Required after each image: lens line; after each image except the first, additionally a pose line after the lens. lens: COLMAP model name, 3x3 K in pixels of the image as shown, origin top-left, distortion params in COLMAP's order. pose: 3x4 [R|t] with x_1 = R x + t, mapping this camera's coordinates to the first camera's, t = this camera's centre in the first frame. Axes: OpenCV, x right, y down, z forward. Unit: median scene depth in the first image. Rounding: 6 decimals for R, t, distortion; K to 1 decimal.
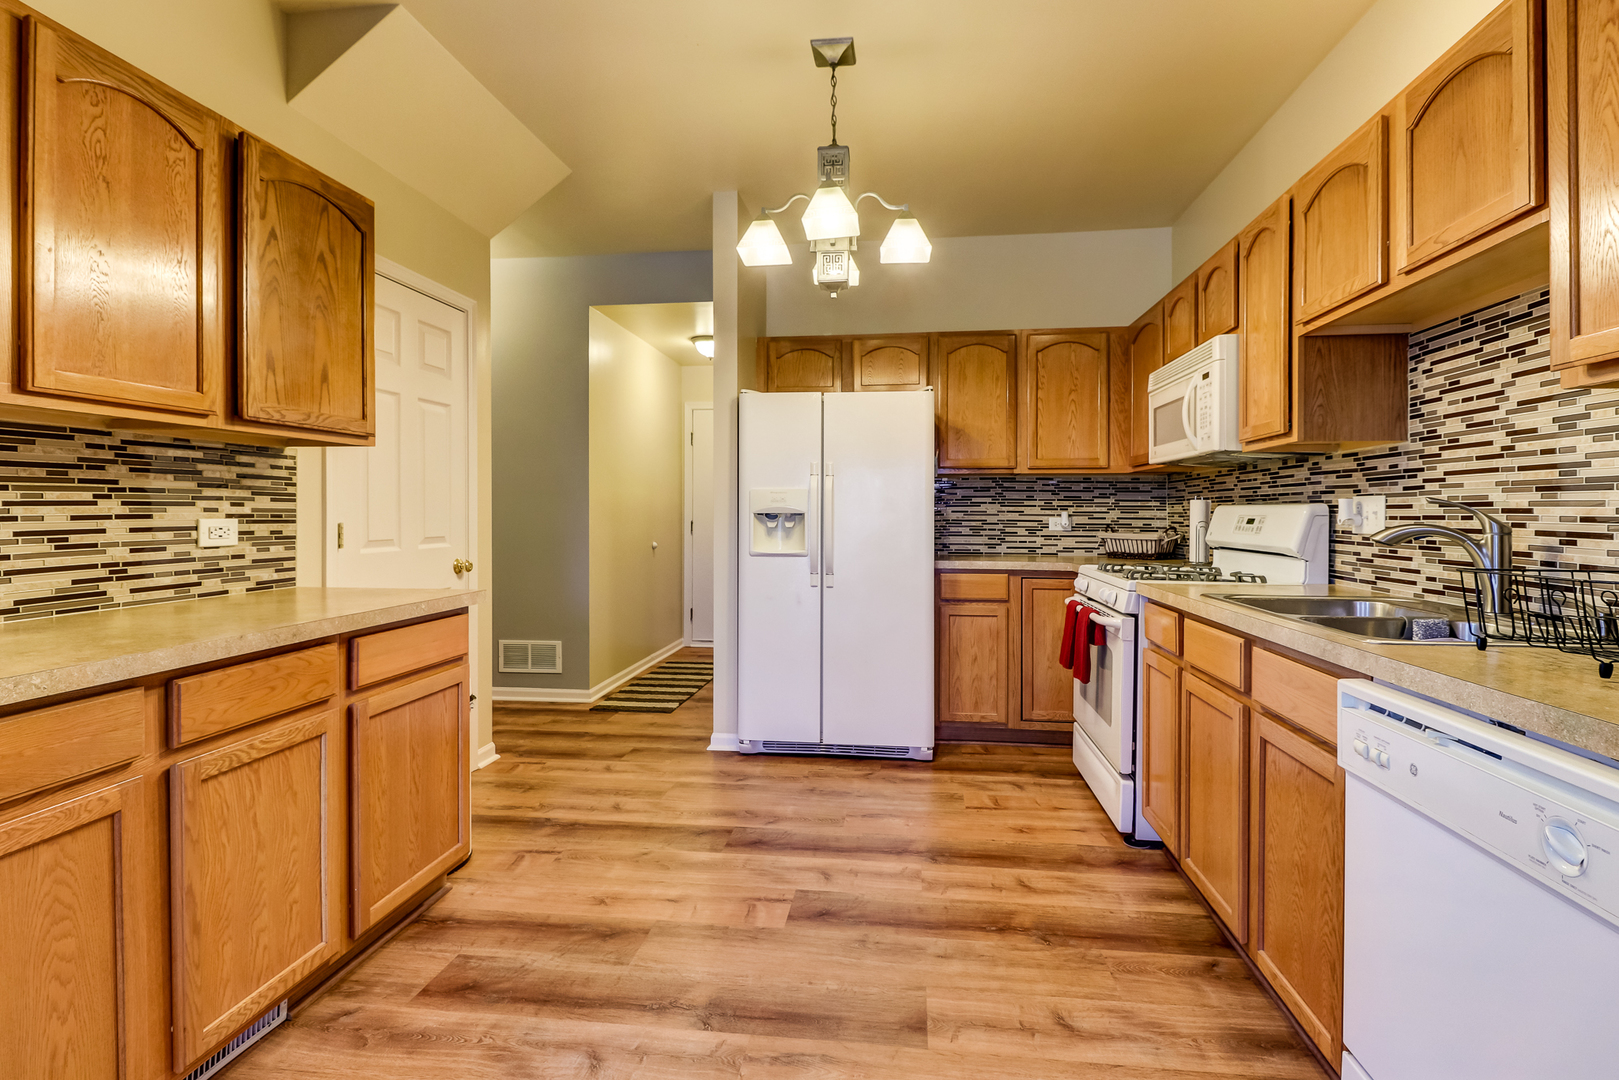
lens RADIAL K [[771.8, 0, 829.4], [0, 771.8, 520.6], [0, 0, 1]] dist [0.011226, -0.007321]
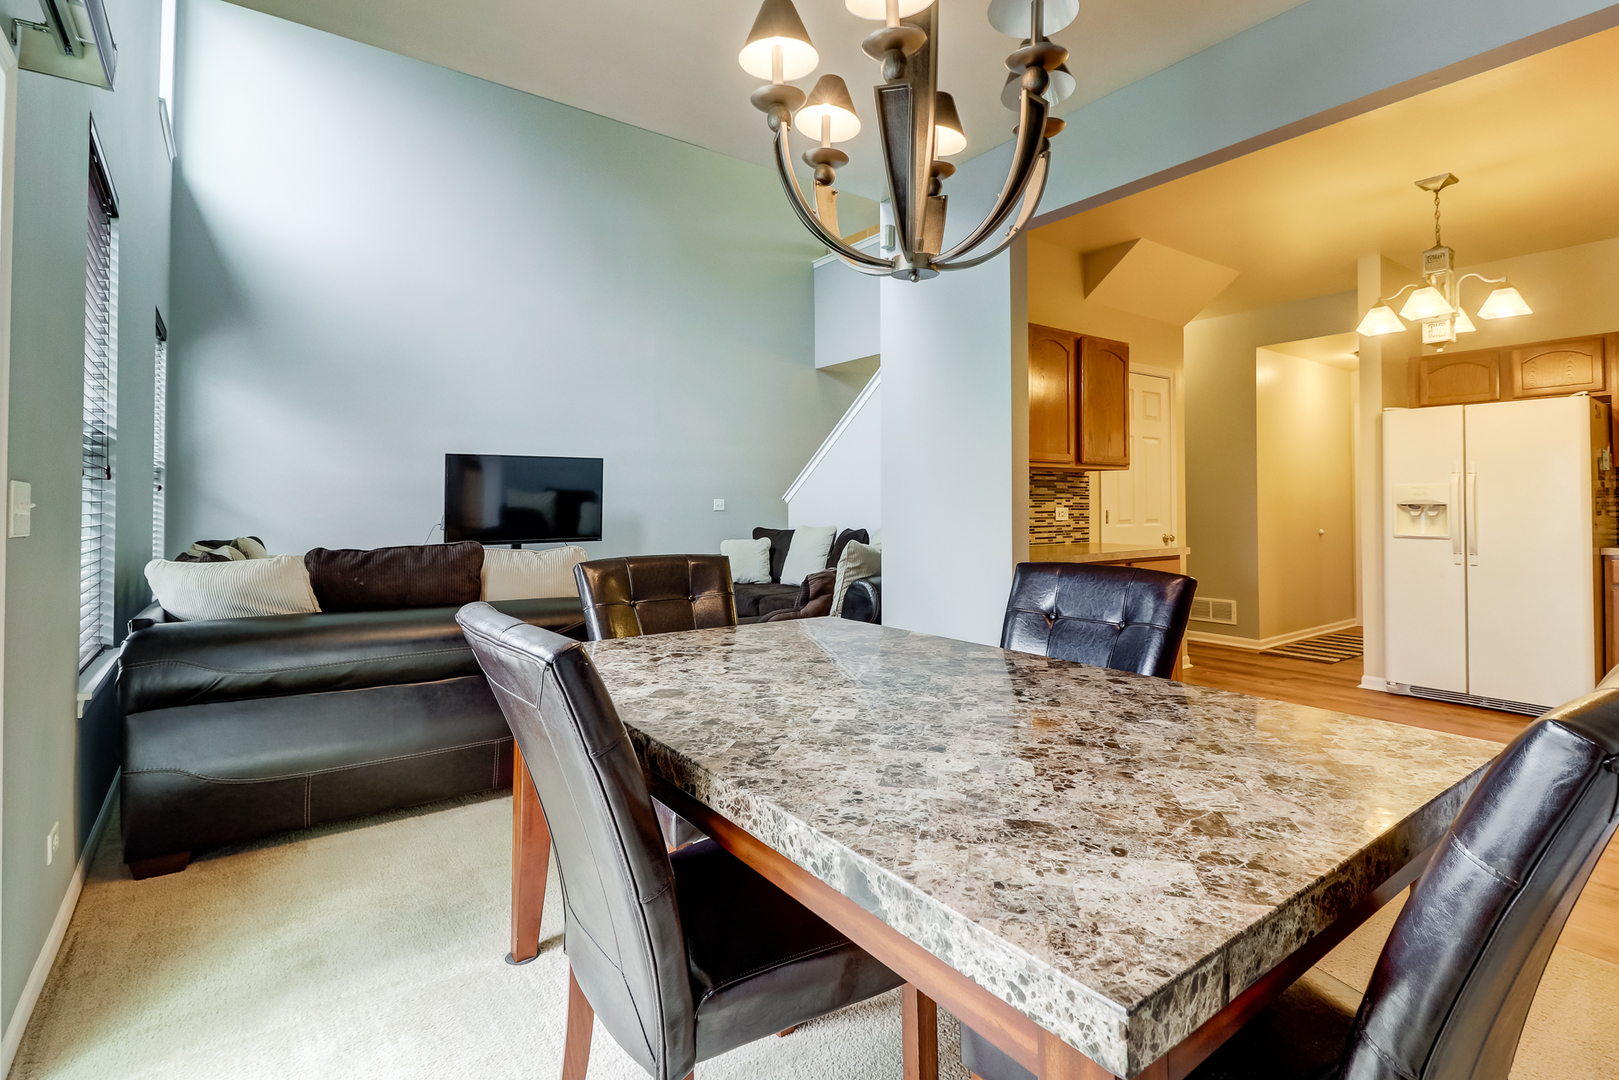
lens RADIAL K [[771.8, 0, 814.9], [0, 771.8, 487.7], [0, 0, 1]] dist [0.011226, -0.007321]
pose [[0.673866, -0.018599, -0.738620, 0.212305], [-0.004783, 0.999552, -0.029533, 0.005887], [0.738838, 0.023434, 0.673475, -0.609927]]
